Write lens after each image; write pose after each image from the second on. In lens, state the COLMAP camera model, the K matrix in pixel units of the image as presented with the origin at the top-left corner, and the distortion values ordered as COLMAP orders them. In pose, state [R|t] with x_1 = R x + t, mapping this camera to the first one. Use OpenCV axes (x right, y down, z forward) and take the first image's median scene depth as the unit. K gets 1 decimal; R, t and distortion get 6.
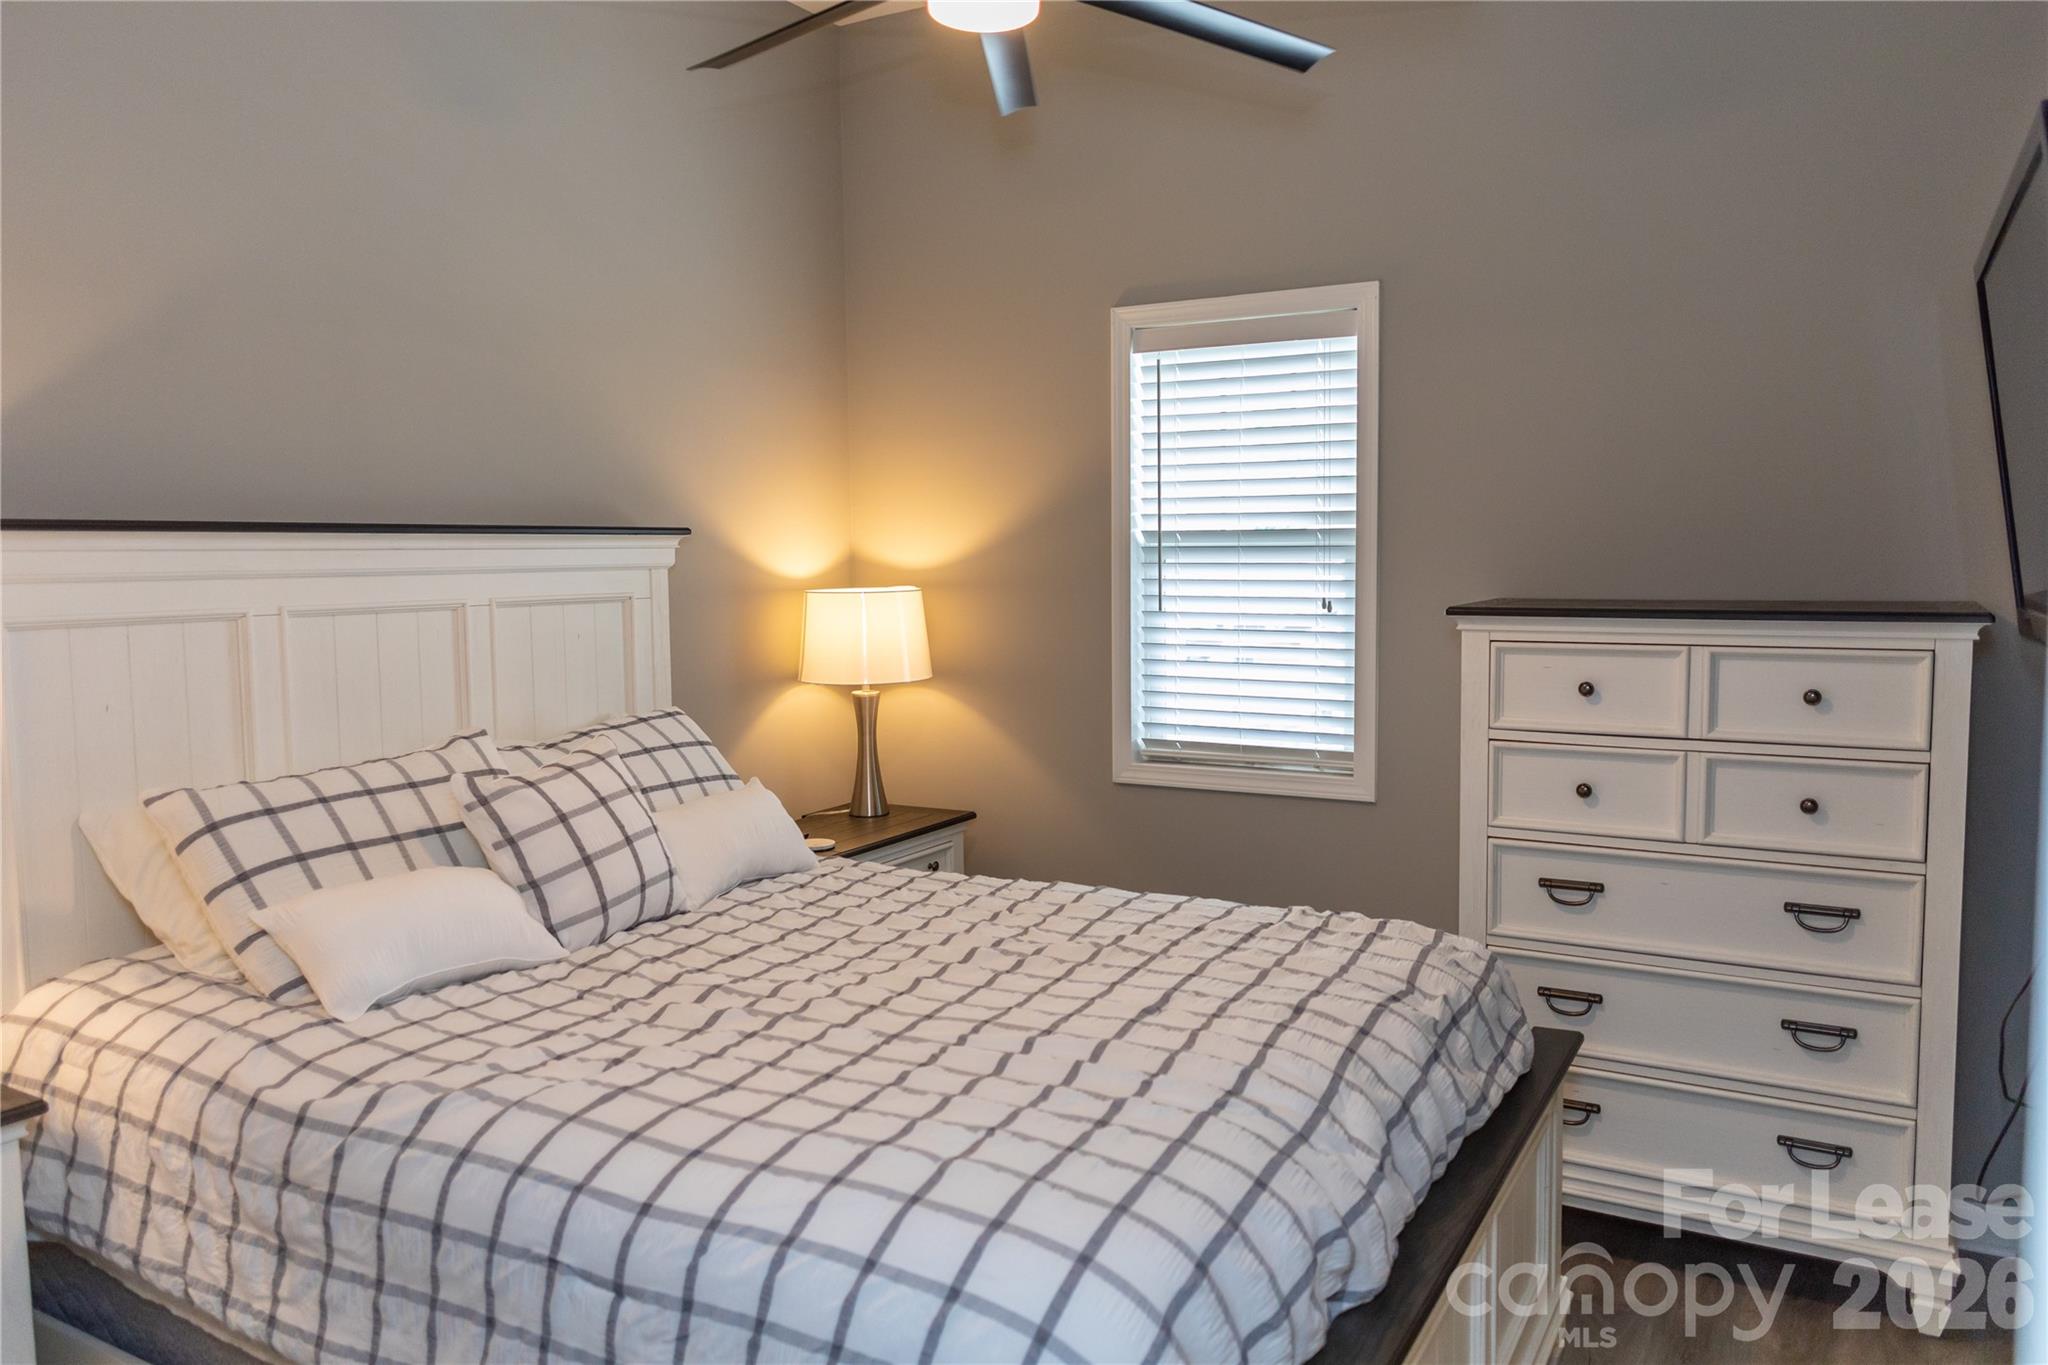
lens RADIAL K [[1421.4, 0, 1025.9], [0, 1421.4, 681.1], [0, 0, 1]] dist [0.004813, 0.000257]
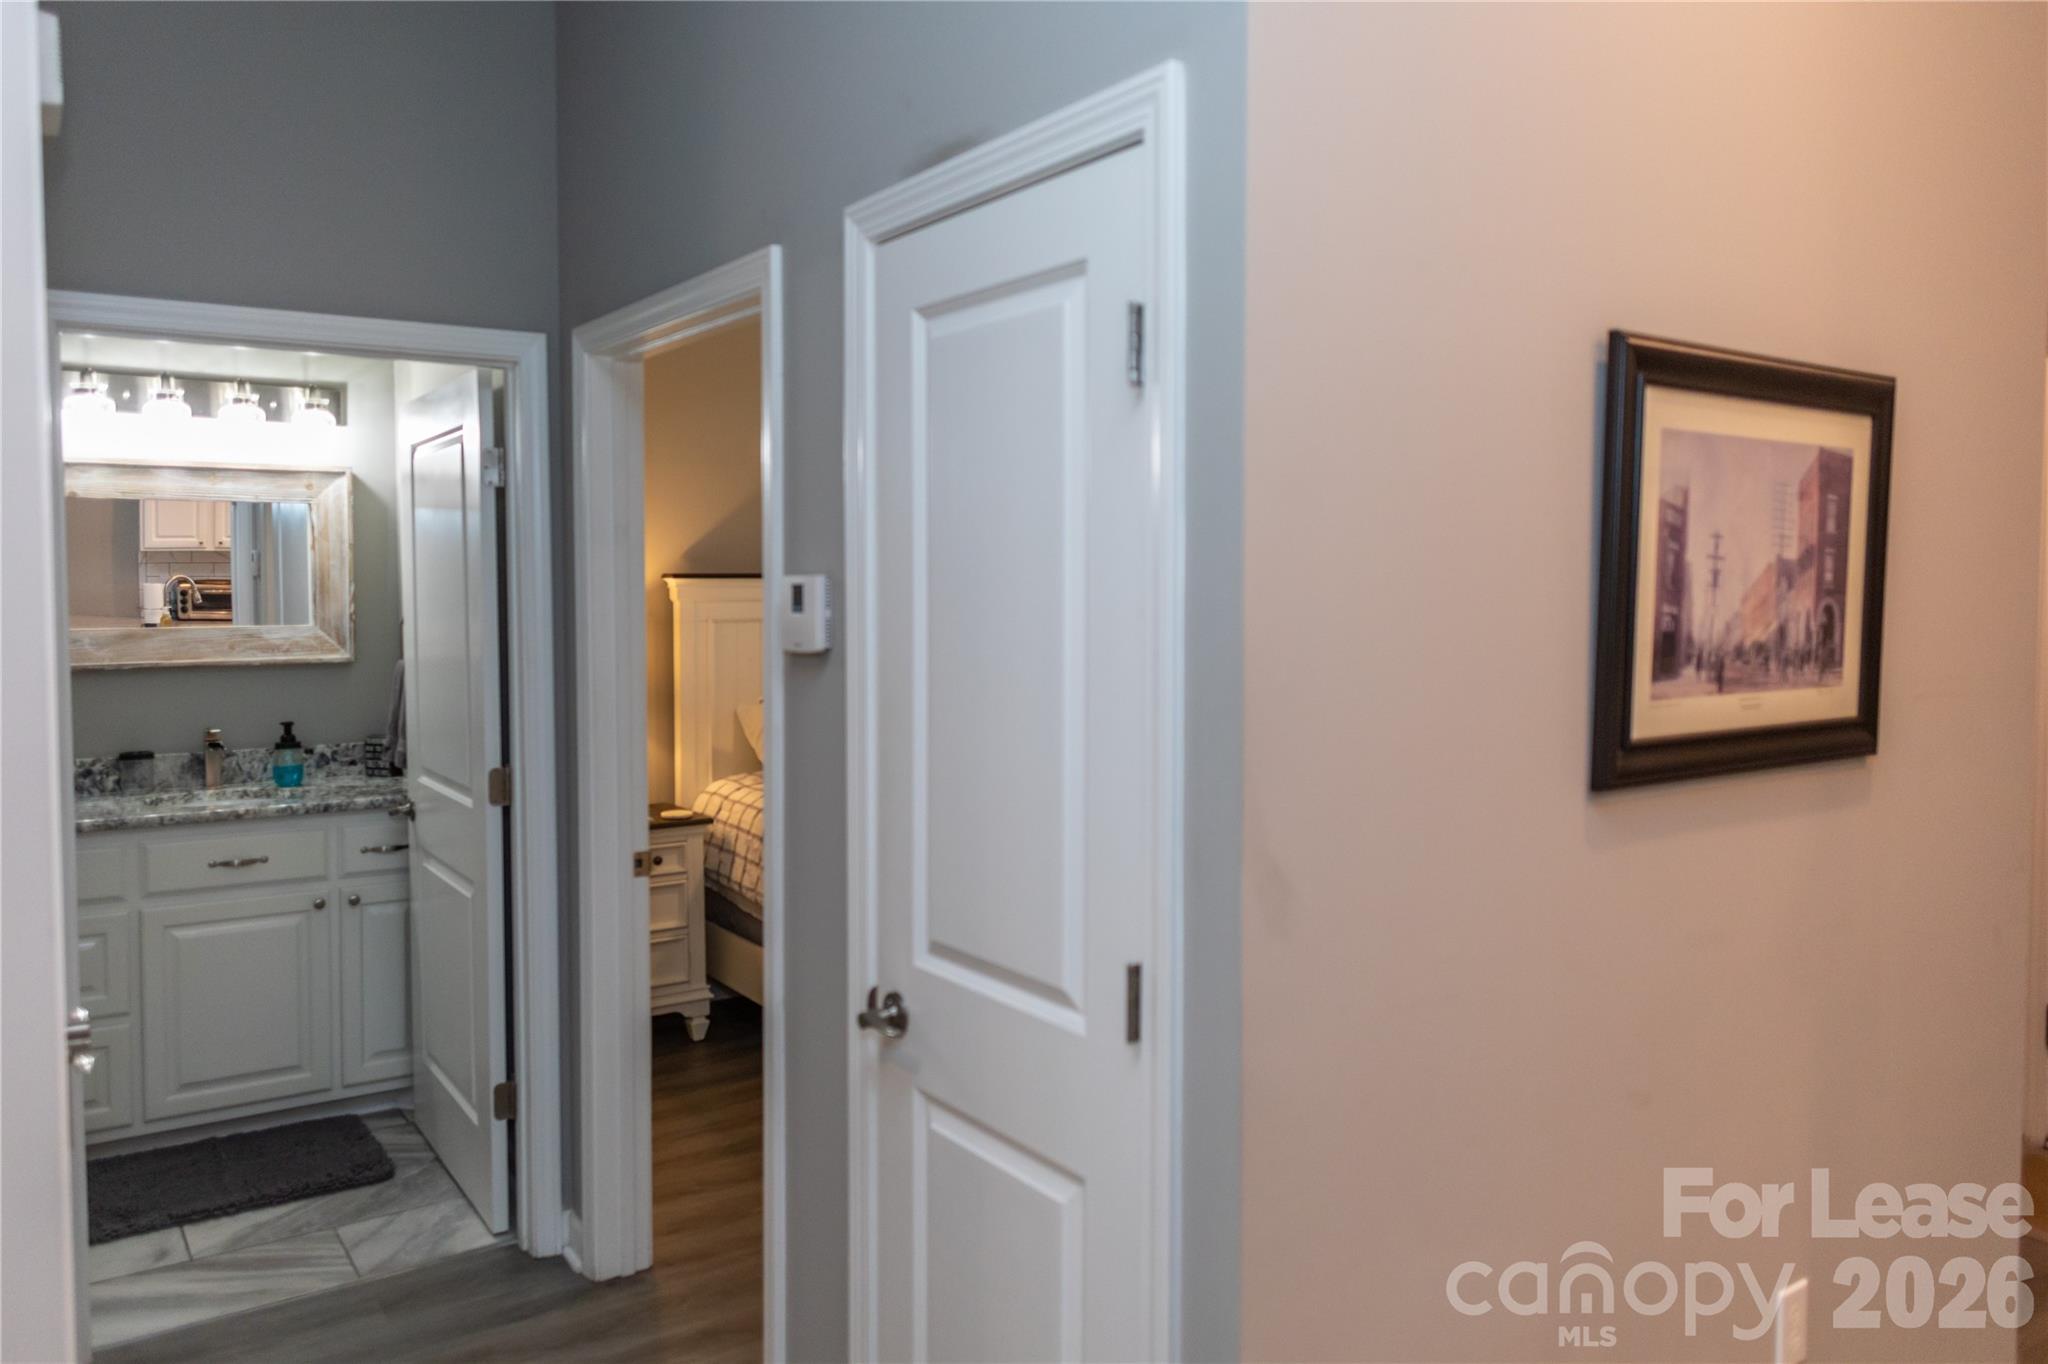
lens RADIAL K [[1421.4, 0, 1023.2], [0, 1421.4, 676.7], [0, 0, 1]] dist [0.004813, 0.000257]
pose [[0.908215, 0.042021, -0.416389, 0.751644], [-0.049975, 0.998717, -0.008215, 0.048752], [0.415509, 0.028270, 0.909150, -0.939582]]
